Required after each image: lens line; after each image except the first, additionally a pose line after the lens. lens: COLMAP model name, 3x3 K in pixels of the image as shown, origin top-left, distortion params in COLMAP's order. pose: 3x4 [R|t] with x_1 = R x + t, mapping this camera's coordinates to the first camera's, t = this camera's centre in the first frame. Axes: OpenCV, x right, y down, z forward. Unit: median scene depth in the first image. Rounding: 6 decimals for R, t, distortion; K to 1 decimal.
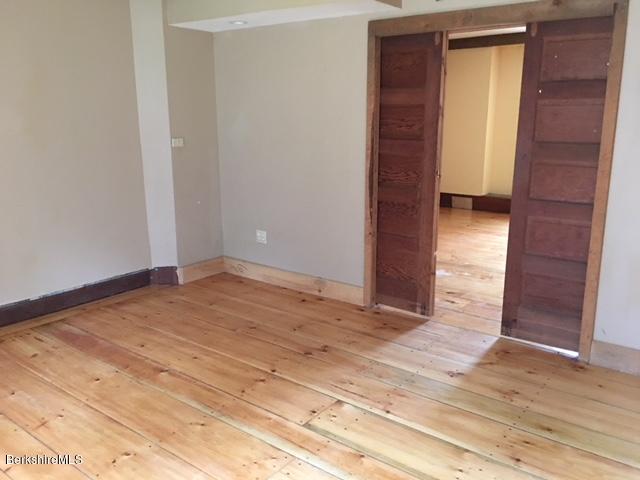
lens RADIAL K [[541.3, 0, 320.0], [0, 541.3, 240.0], [0, 0, 1]] dist [0.058922, -0.096391]
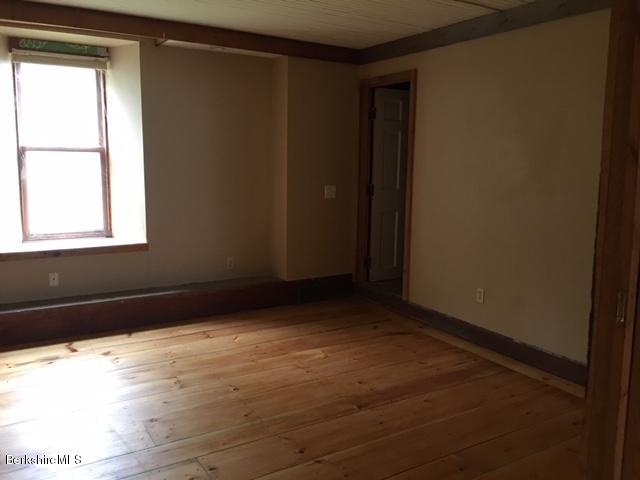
lens RADIAL K [[541.3, 0, 320.0], [0, 541.3, 240.0], [0, 0, 1]] dist [0.058922, -0.096391]
pose [[-0.351928, 0.126631, -0.927422, 0.621913], [-0.230566, 0.948550, 0.217009, -0.248813], [0.907186, 0.290203, -0.304624, 1.136894]]
